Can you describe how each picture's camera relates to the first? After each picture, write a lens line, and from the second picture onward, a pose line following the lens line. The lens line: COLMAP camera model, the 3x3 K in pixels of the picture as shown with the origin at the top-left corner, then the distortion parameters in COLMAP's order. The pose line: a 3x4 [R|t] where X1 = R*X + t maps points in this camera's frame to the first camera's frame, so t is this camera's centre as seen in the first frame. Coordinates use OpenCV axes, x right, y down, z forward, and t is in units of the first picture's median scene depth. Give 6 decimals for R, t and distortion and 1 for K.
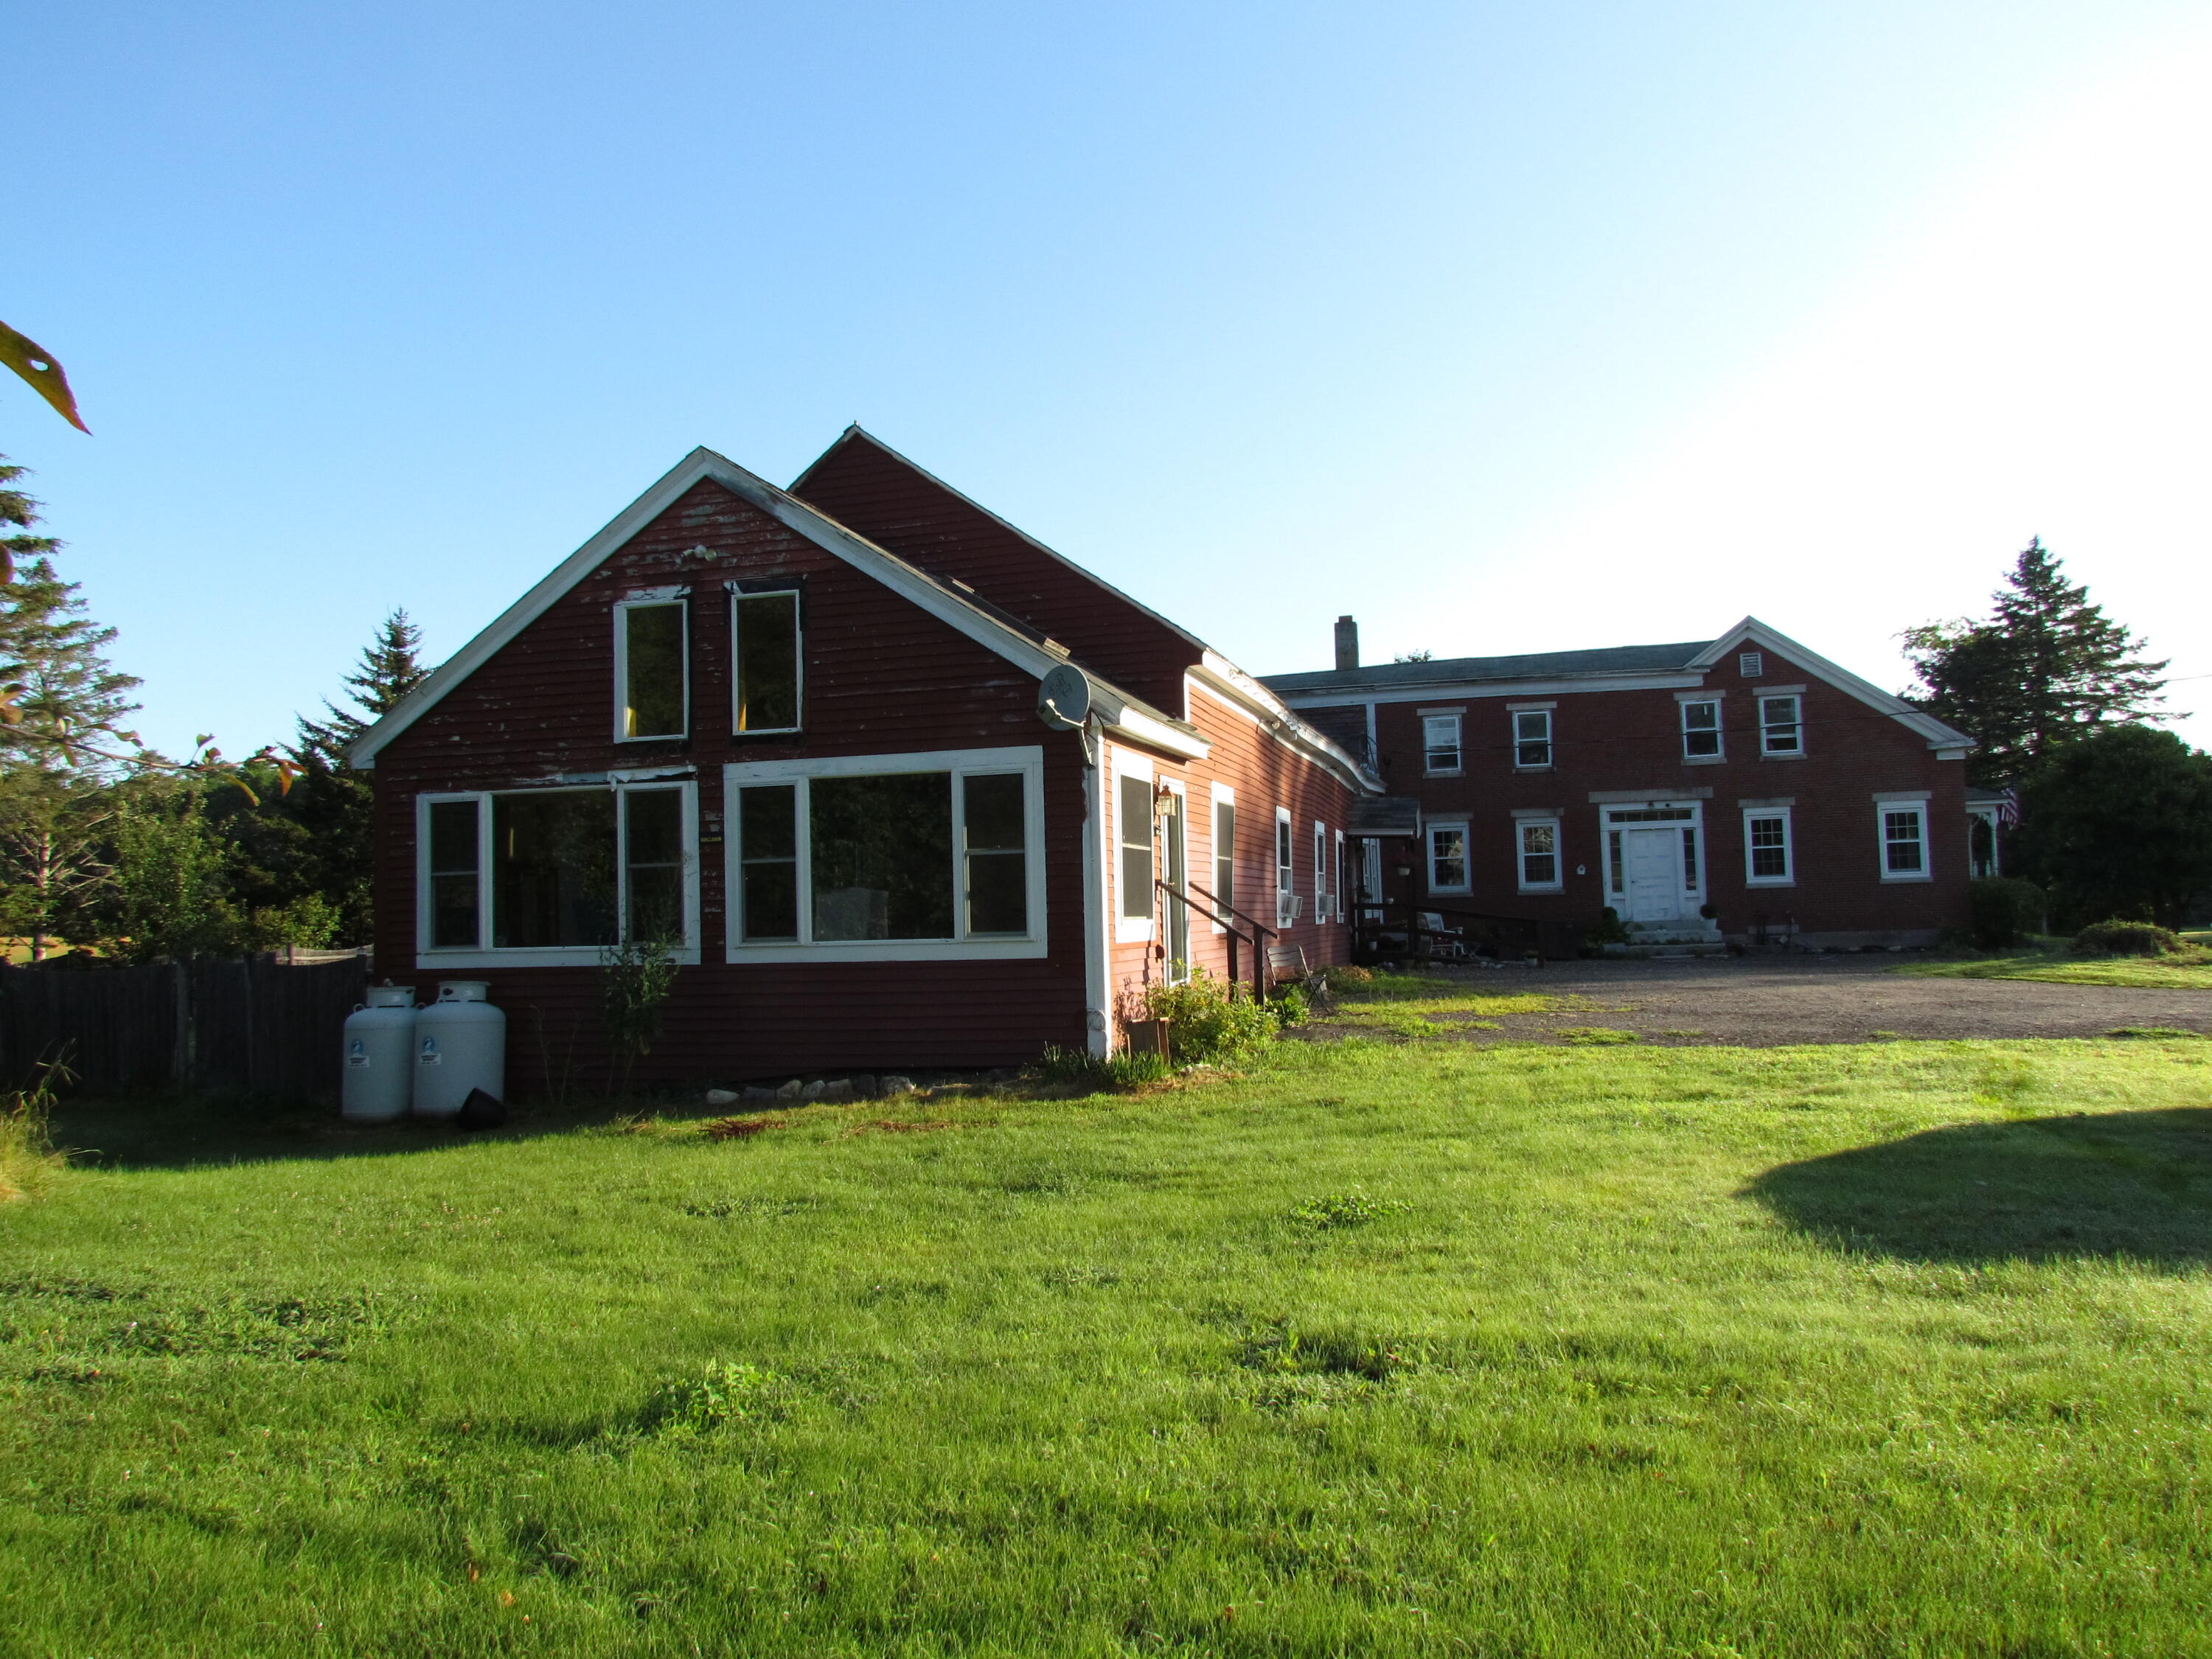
lens RADIAL K [[1586.3, 0, 1106.0], [0, 1586.3, 829.5], [0, 0, 1]] dist [-0.014558, -0.003069]
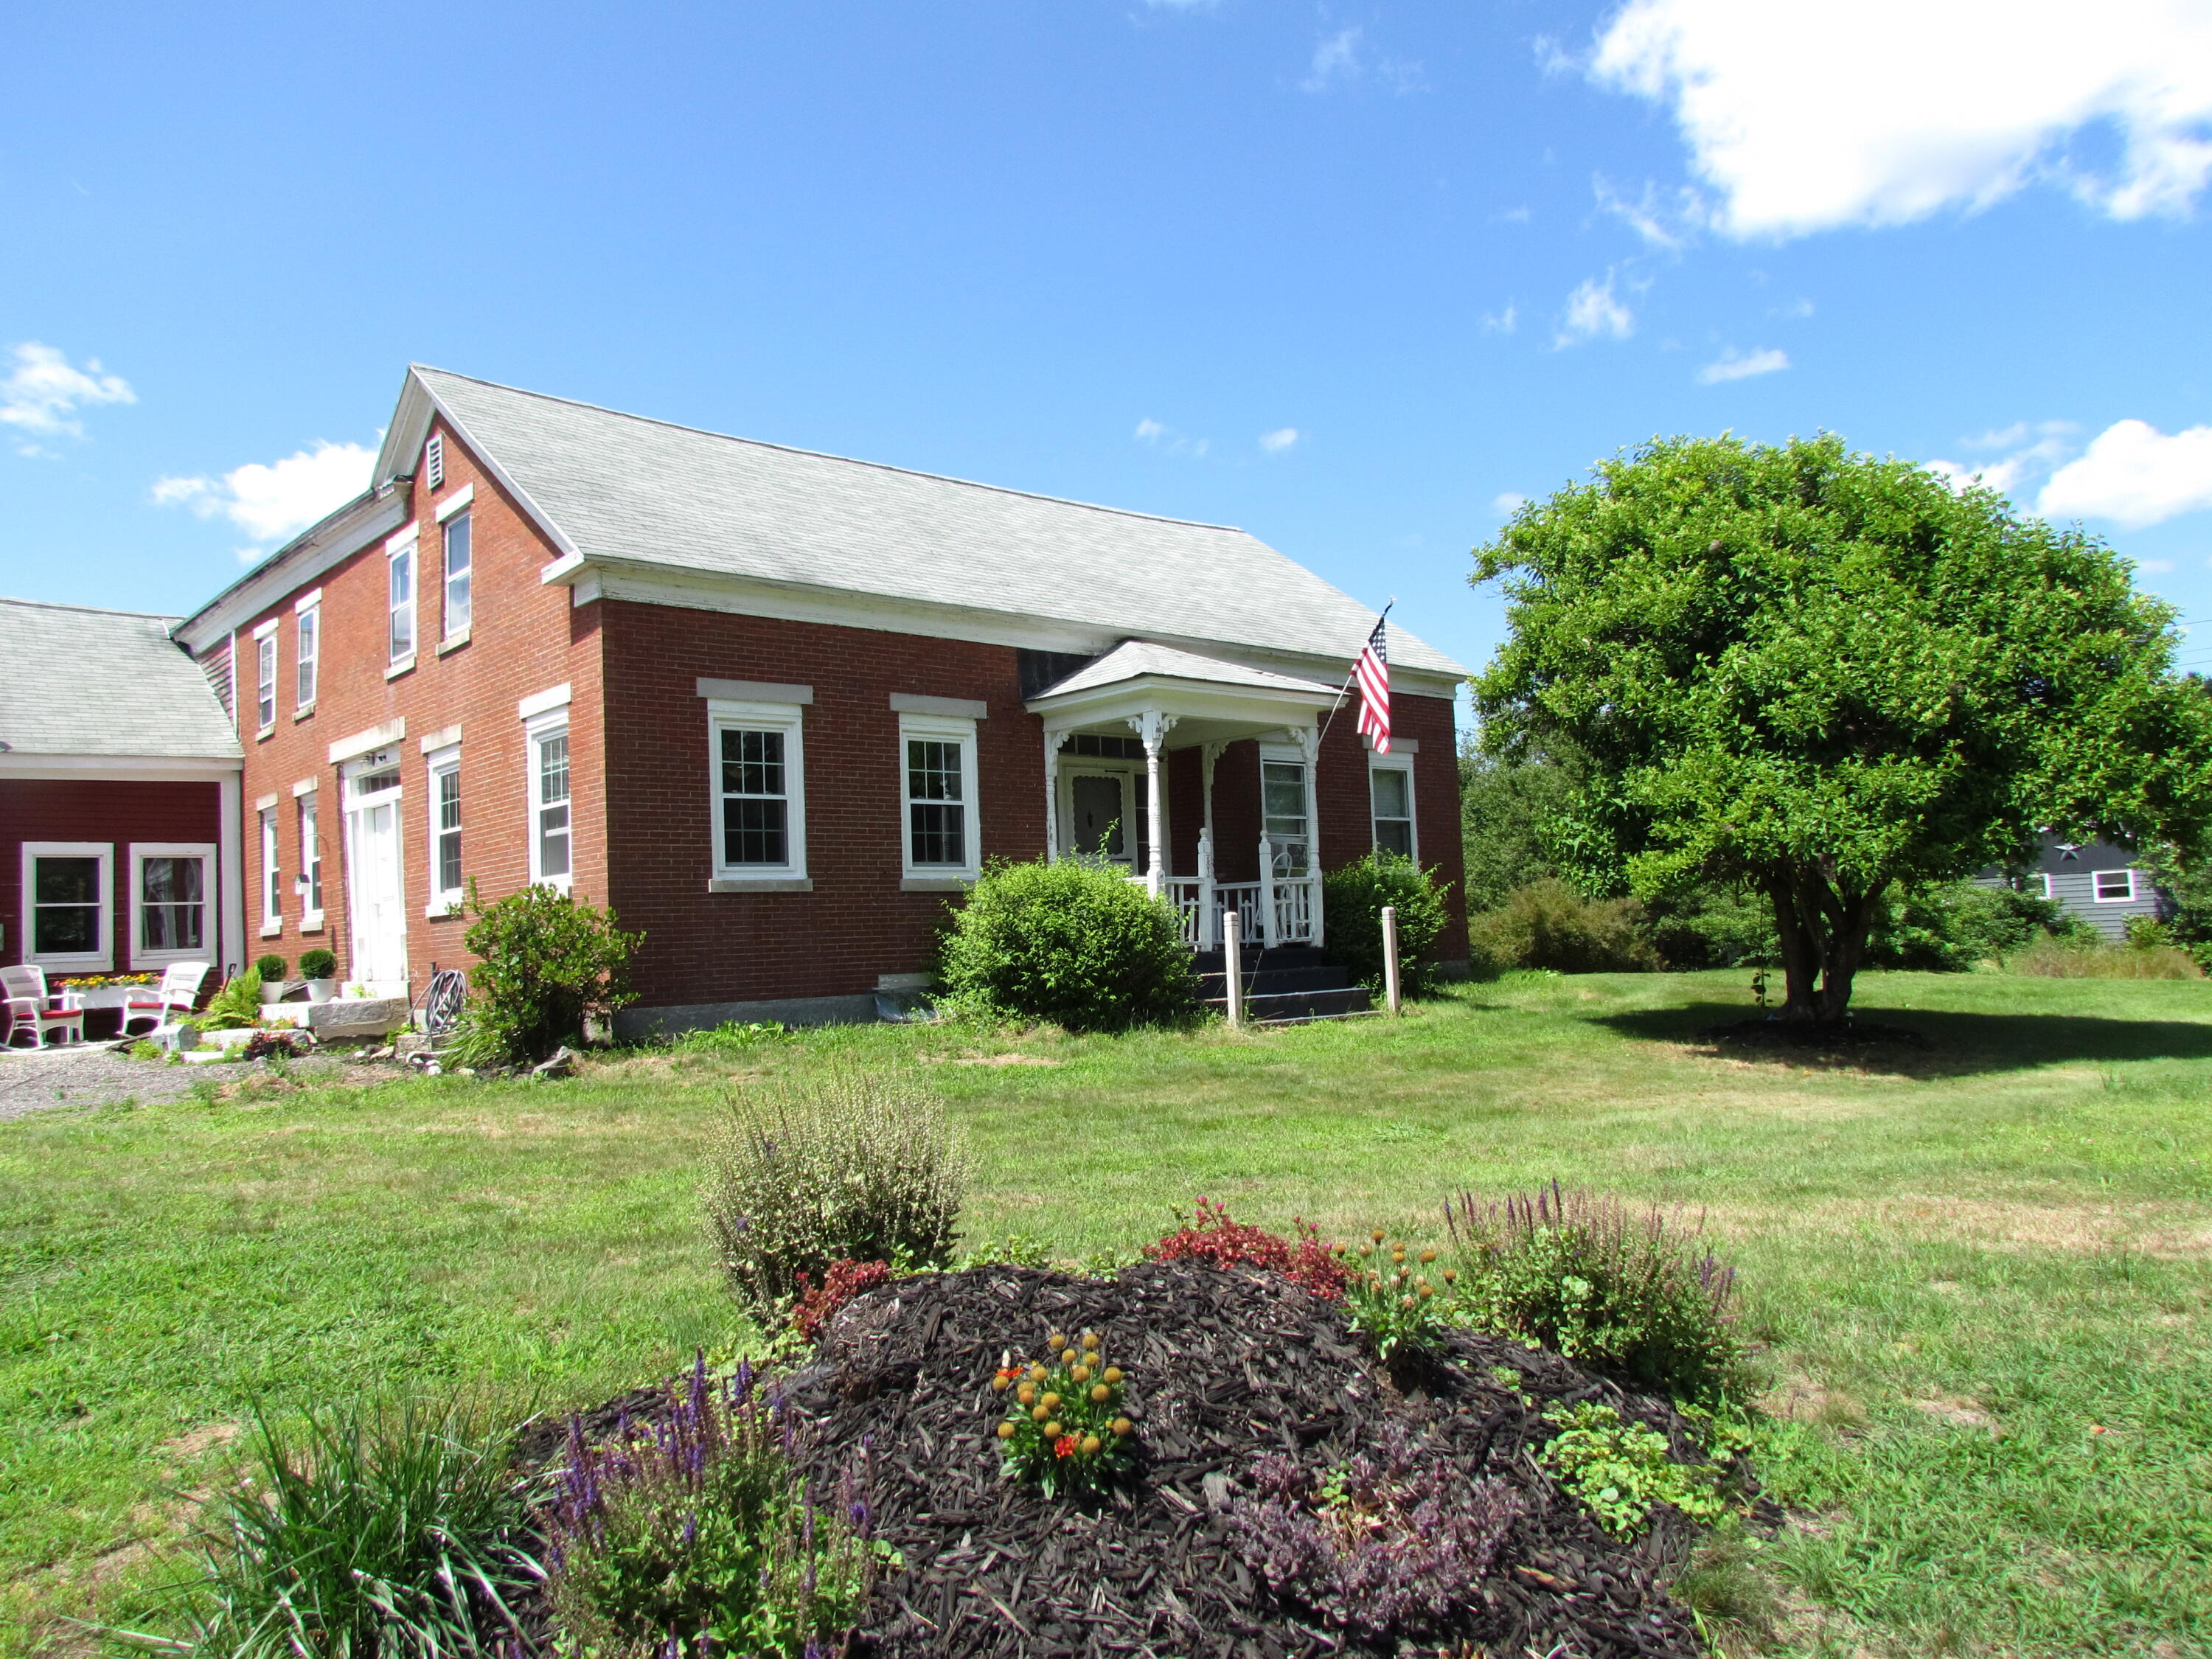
lens RADIAL K [[1586.3, 0, 1106.0], [0, 1586.3, 829.5], [0, 0, 1]] dist [-0.014558, -0.003069]
pose [[0.836278, -0.047211, -0.546269, 1.887865], [0.047820, 0.998770, -0.013112, 0.059890], [0.546216, -0.015157, 0.837507, 1.572770]]
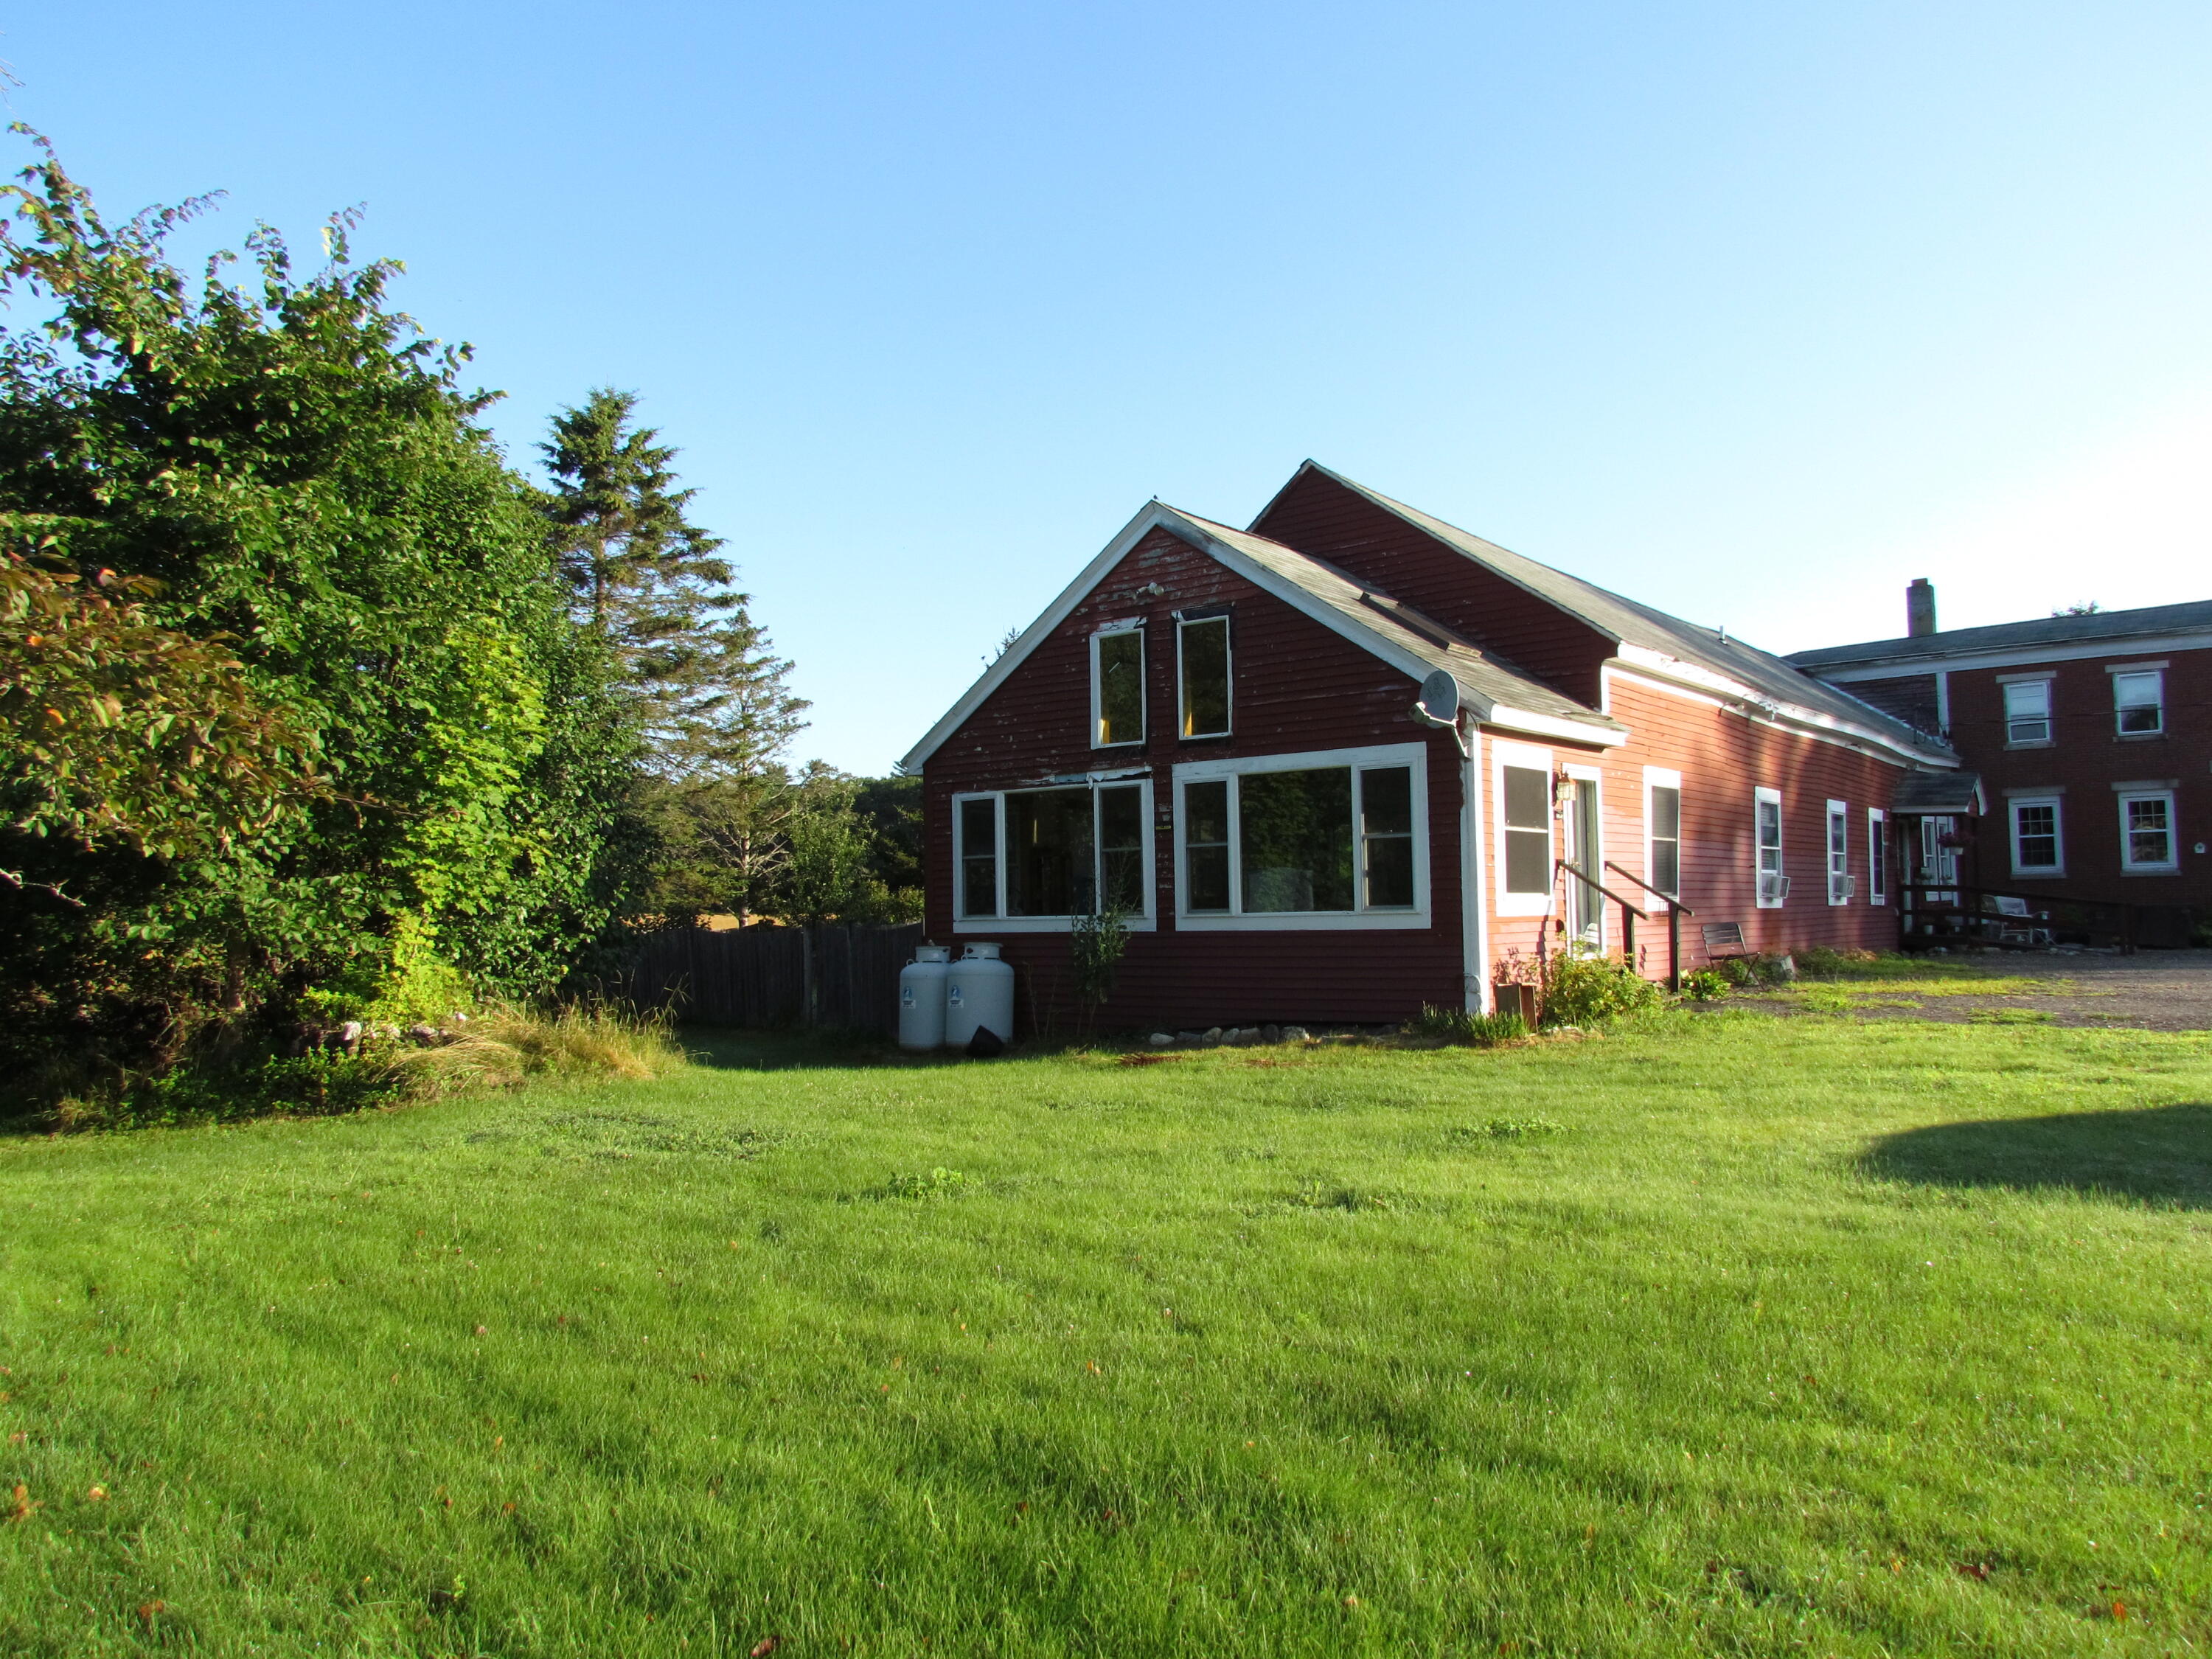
lens RADIAL K [[1591.8, 0, 1114.6], [0, 1591.8, 836.4], [0, 0, 1]] dist [-0.041284, 0.039601]
pose [[0.923872, -0.009696, -0.382578, 0.168539], [0.015280, 0.999816, 0.011560, -0.001445], [0.382396, -0.016526, 0.923851, -0.121511]]
